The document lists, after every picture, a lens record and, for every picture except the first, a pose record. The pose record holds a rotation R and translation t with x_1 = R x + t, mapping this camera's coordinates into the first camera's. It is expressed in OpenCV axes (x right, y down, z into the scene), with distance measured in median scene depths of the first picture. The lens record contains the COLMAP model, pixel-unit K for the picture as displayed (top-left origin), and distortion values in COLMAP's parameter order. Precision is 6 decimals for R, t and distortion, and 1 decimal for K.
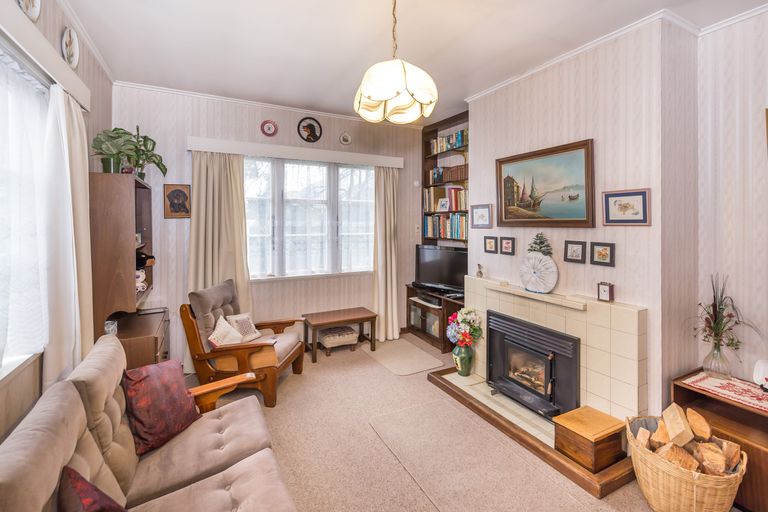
lens RADIAL K [[347.1, 0, 386.2], [0, 347.1, 215.1], [0, 0, 1]] dist [-0.000160, -0.000045]
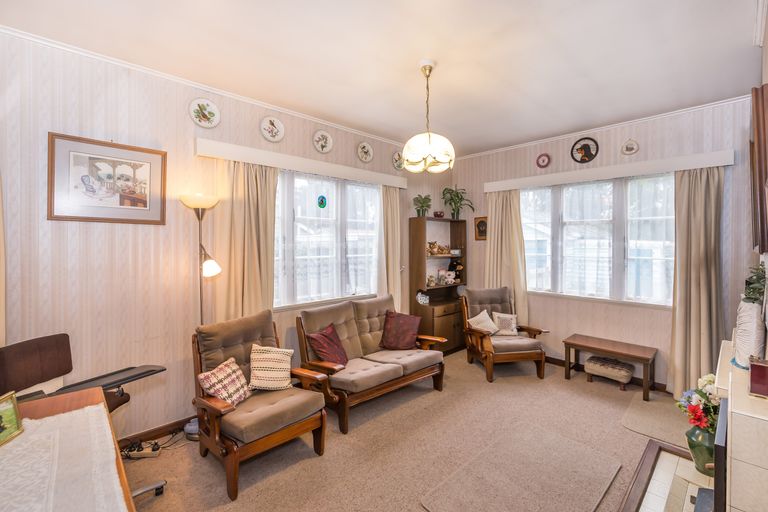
lens RADIAL K [[339.6, 0, 385.7], [0, 339.6, 241.5], [0, 0, 1]] dist [-0.000999, -0.000264]
pose [[0.269926, -0.000696, -0.962881, 0.587687], [0.009848, 0.999949, 0.002038, 0.007151], [0.962831, -0.010032, 0.269919, 0.199144]]
